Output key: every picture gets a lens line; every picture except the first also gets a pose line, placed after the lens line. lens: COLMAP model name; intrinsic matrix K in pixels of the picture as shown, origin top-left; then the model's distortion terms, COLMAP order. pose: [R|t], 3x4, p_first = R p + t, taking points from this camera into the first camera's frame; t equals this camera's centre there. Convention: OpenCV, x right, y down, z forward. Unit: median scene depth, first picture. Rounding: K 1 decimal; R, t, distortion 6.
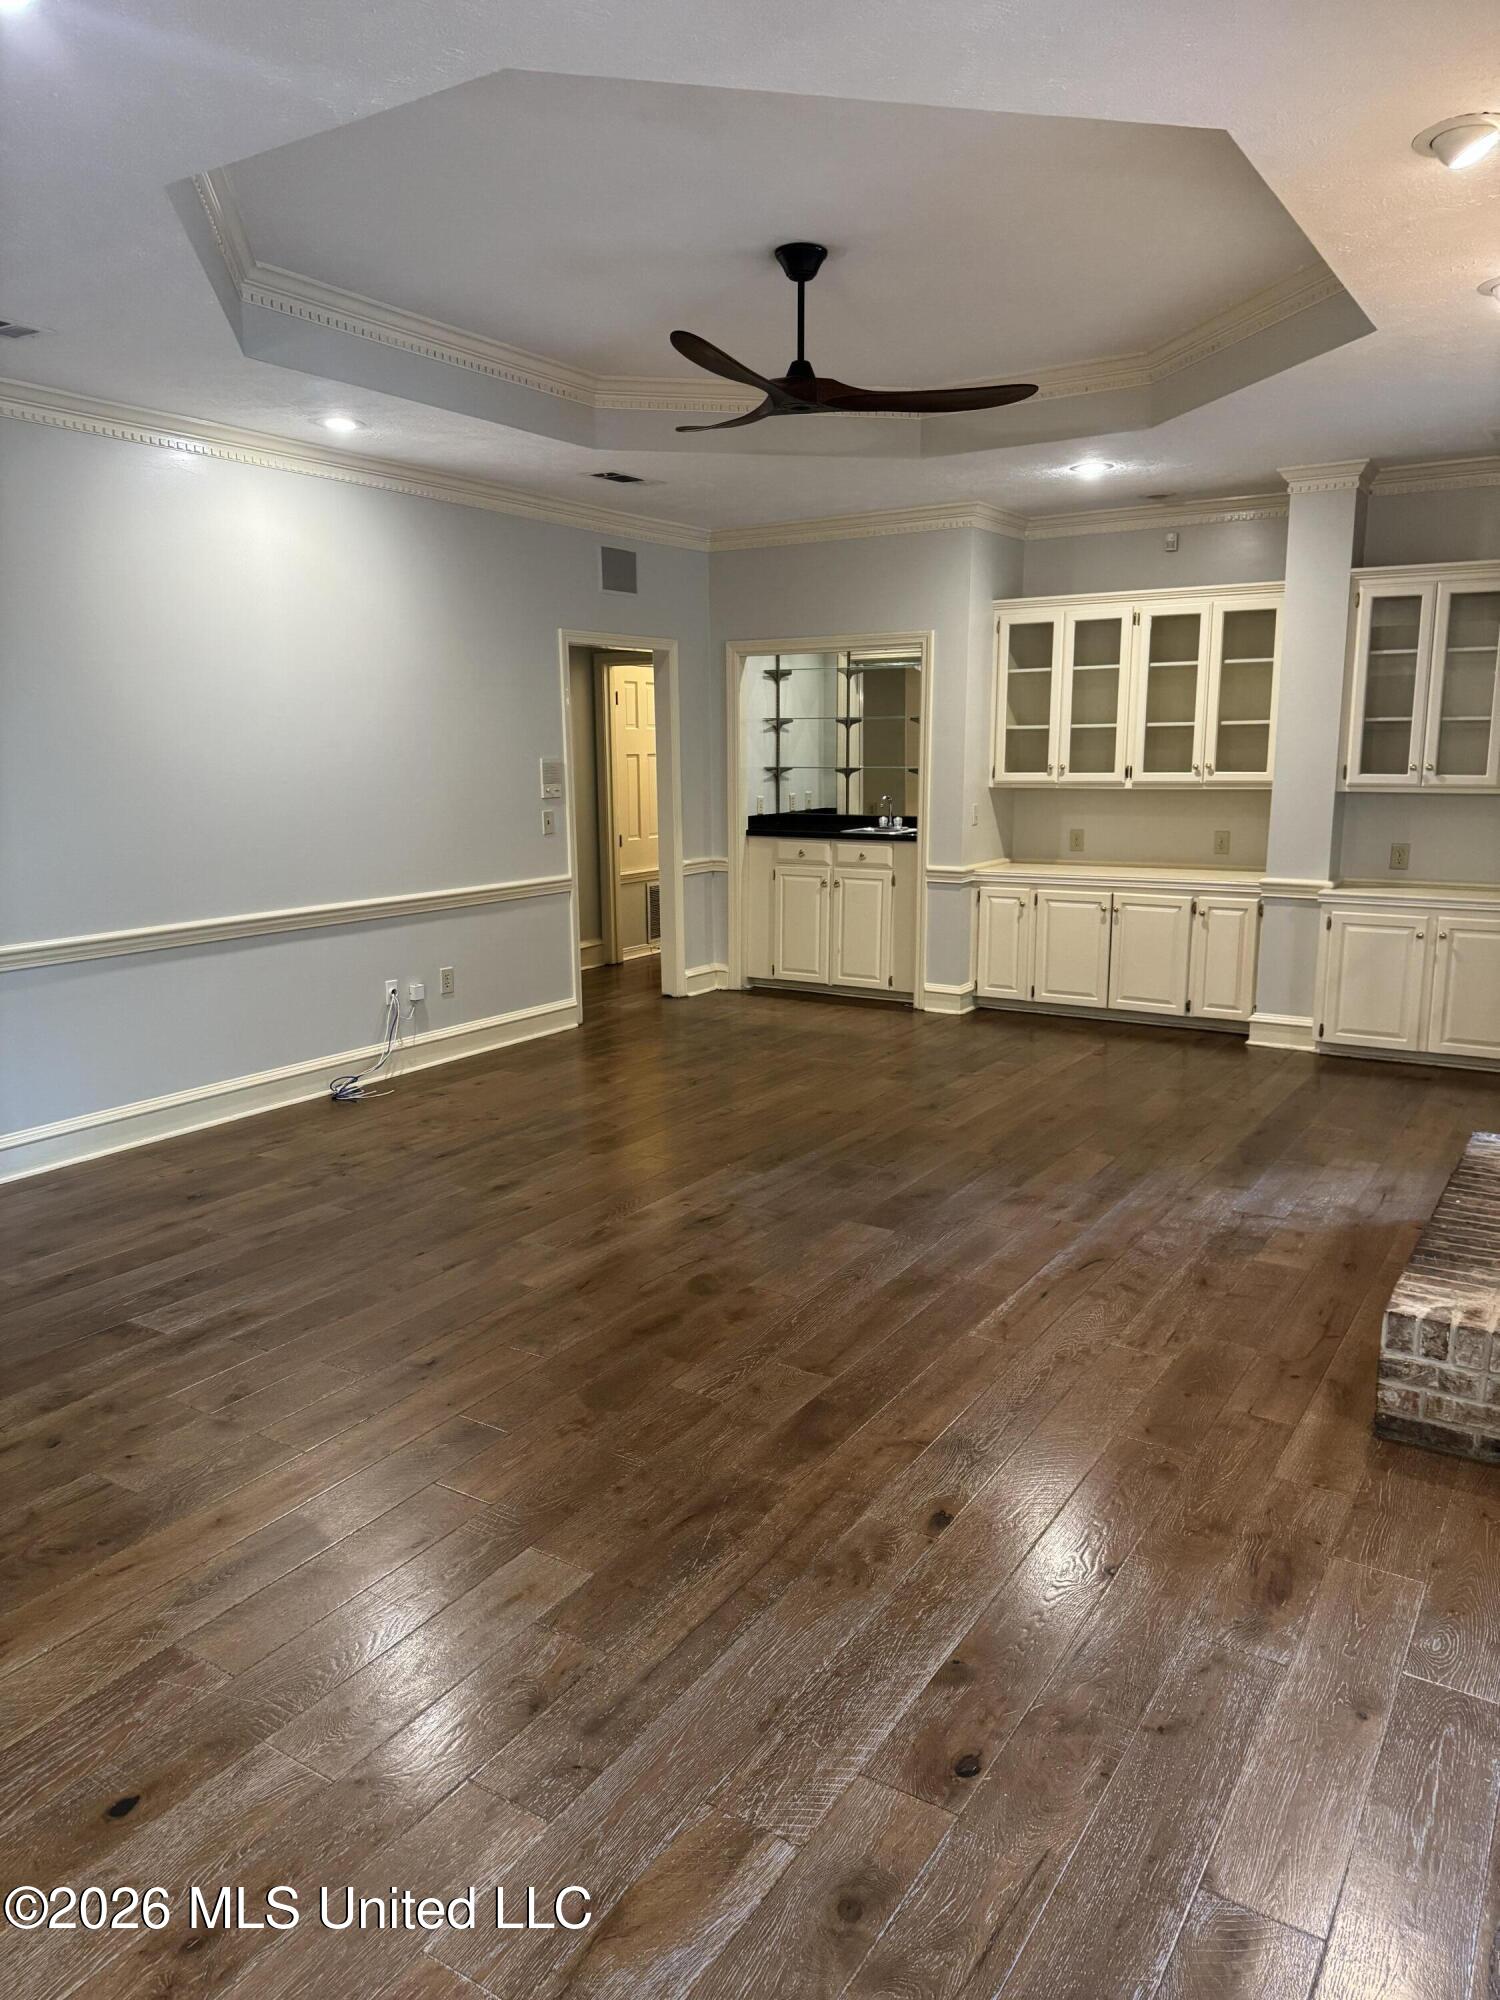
lens RADIAL K [[1391.5, 0, 753.7], [0, 1391.5, 992.9], [0, 0, 1]] dist [0.038107, -0.025492]
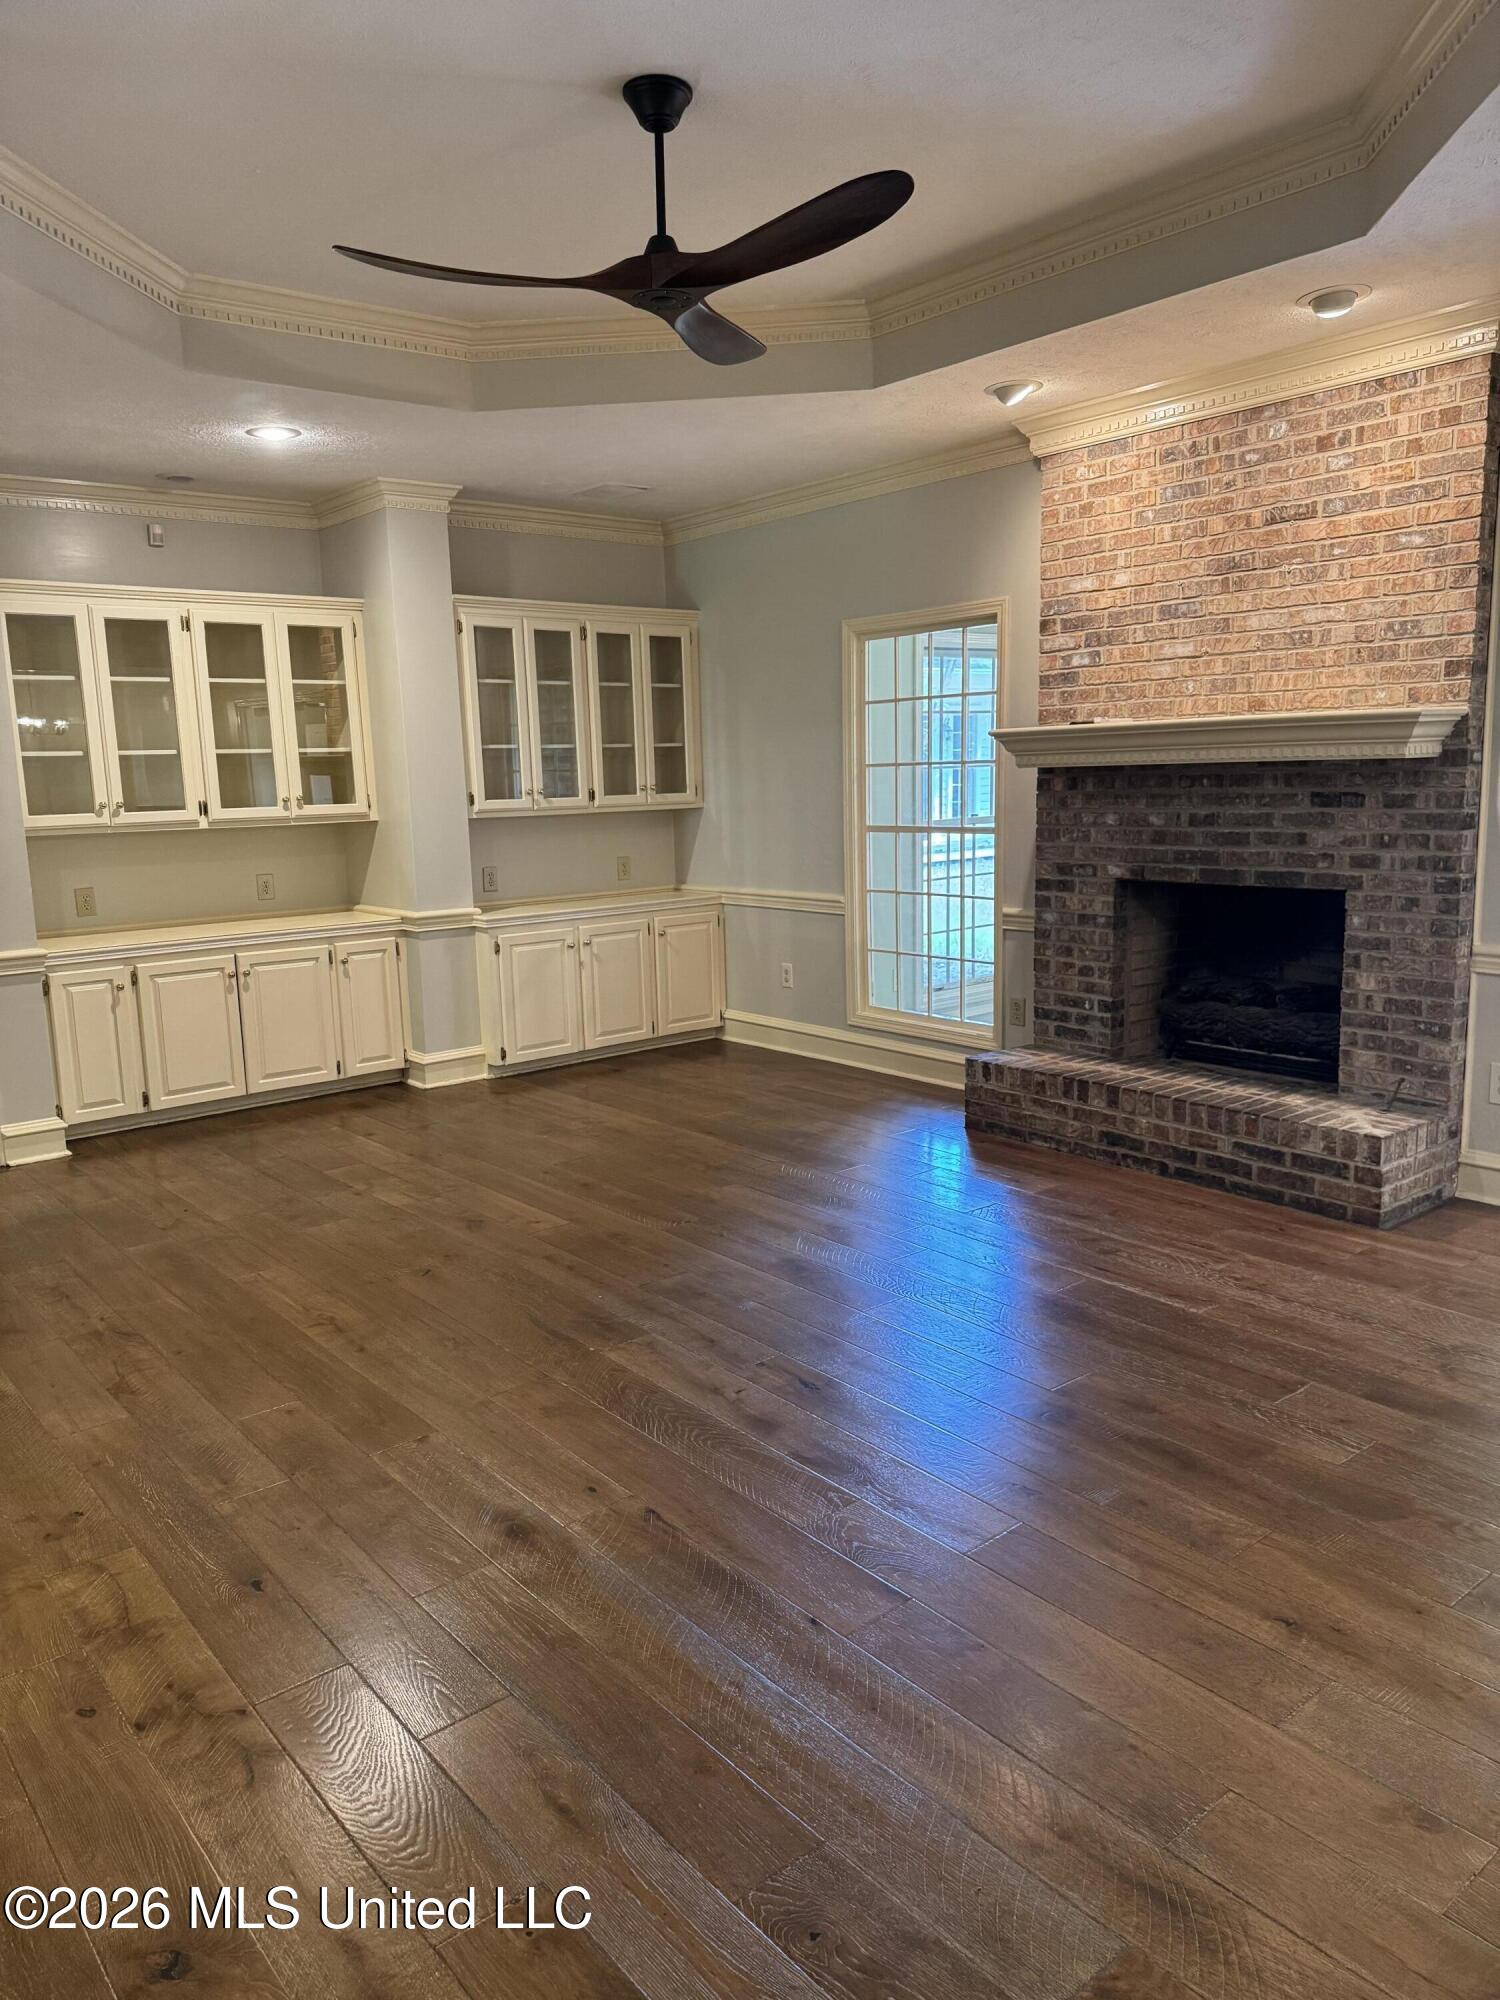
lens RADIAL K [[1391.5, 0, 755.1], [0, 1391.5, 1007.8], [0, 0, 1]] dist [0.038107, -0.025492]
pose [[0.299398, -0.167754, 0.939265, -0.486256], [0.191657, 0.974931, 0.113032, -0.085530], [-0.934681, 0.146175, 0.324043, 0.508789]]
